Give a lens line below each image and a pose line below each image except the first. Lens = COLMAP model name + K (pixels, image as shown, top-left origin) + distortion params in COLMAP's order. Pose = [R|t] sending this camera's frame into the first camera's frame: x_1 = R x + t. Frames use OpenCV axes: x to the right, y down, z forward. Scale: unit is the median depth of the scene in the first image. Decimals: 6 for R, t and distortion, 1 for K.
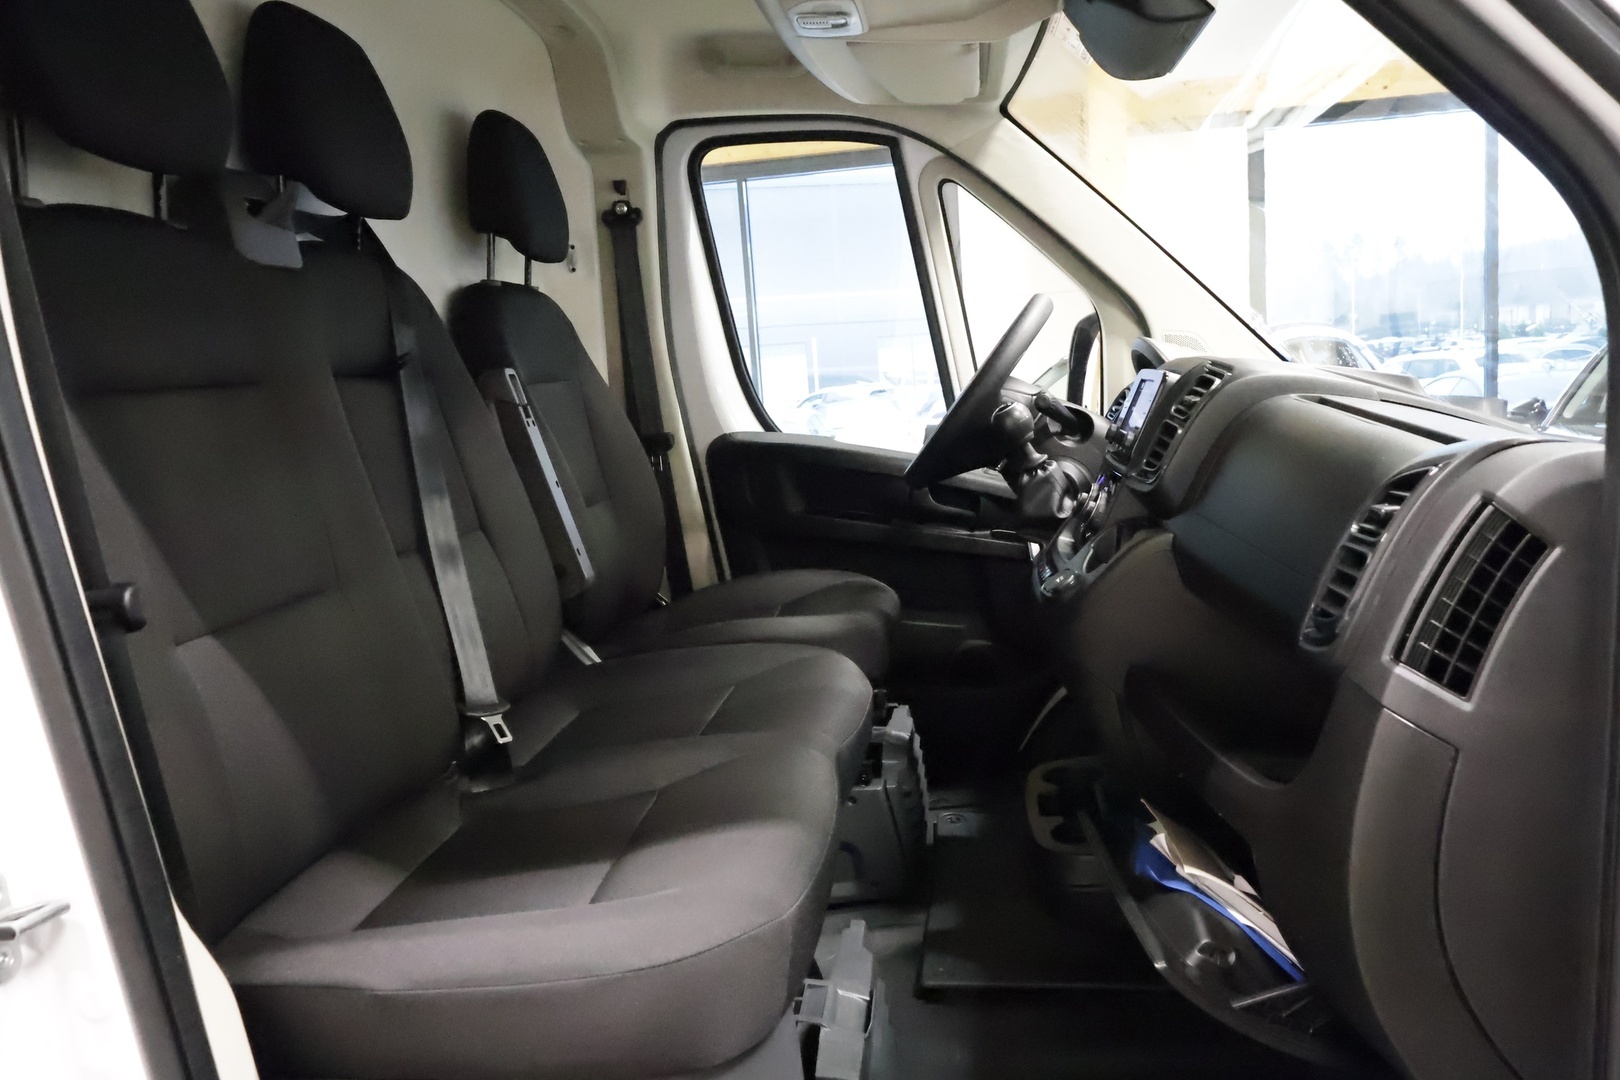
lens RADIAL K [[1281.6, 0, 808.6], [0, 1281.6, 544.4], [0, 0, 1]] dist [0.001241, -0.001412]
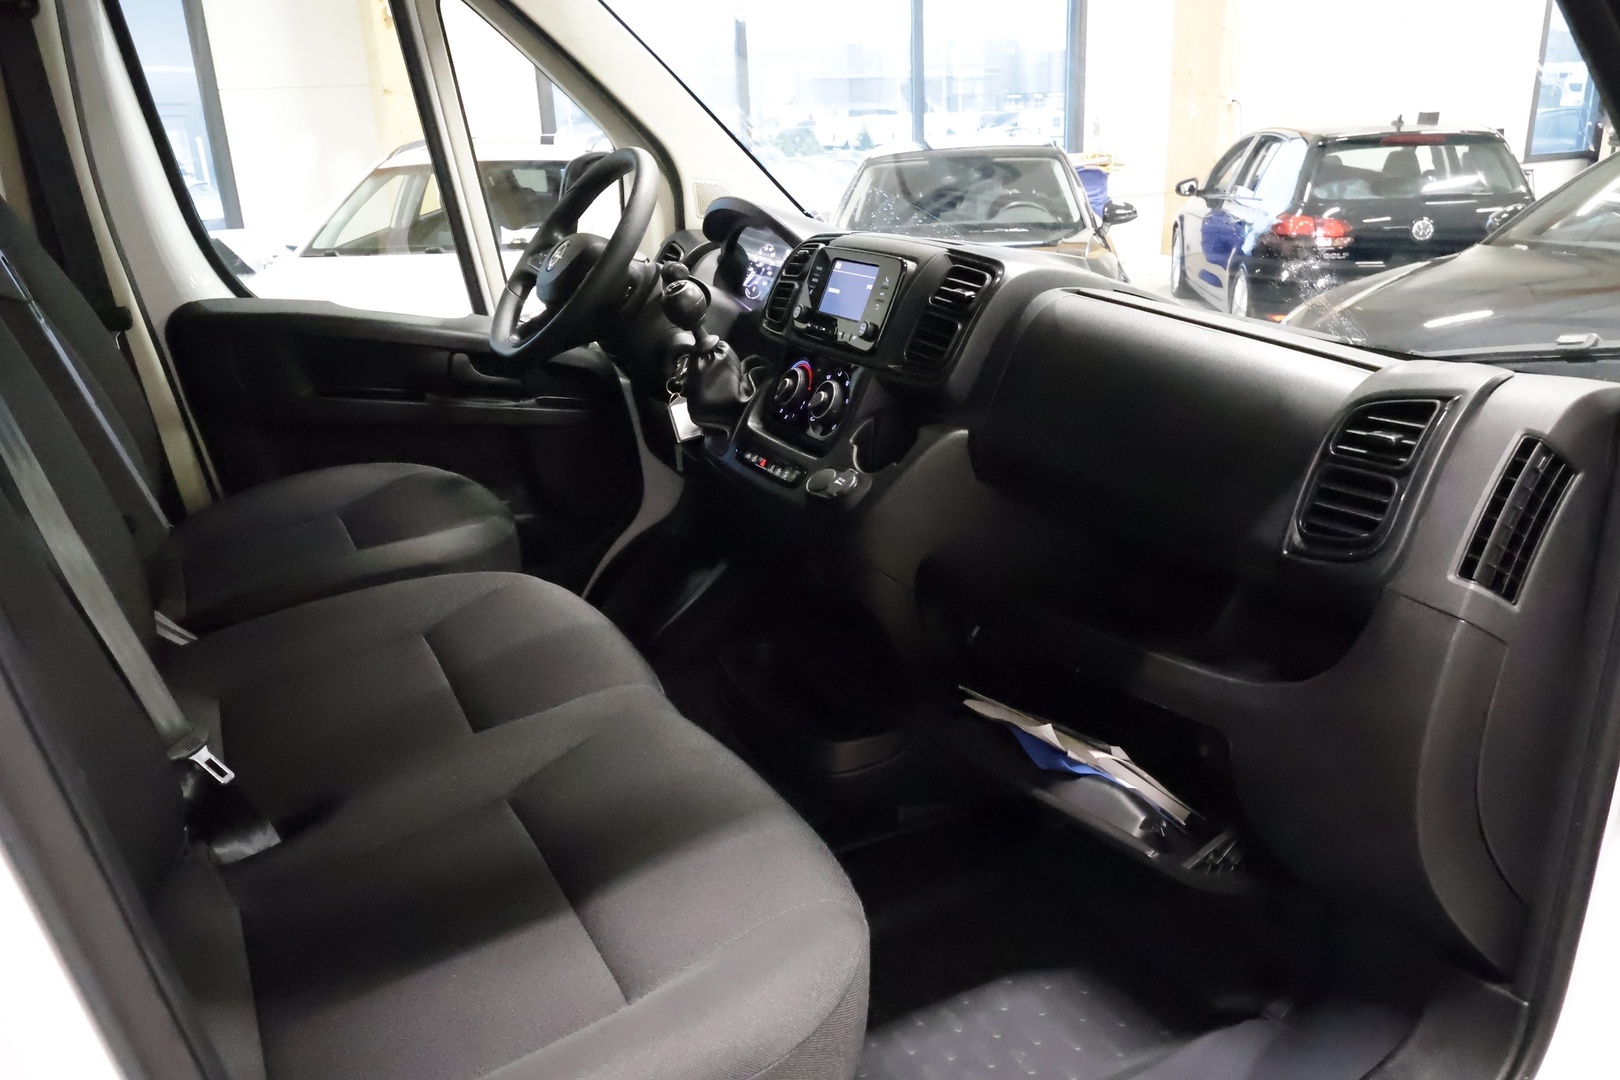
lens RADIAL K [[1281.6, 0, 810.9], [0, 1281.6, 534.8], [0, 0, 1]] dist [0.001241, -0.001412]
pose [[0.825116, -0.153633, 0.543674, -0.299021], [0.068027, 0.982331, 0.174349, -0.086902], [-0.560854, -0.106873, 0.820988, 0.168479]]
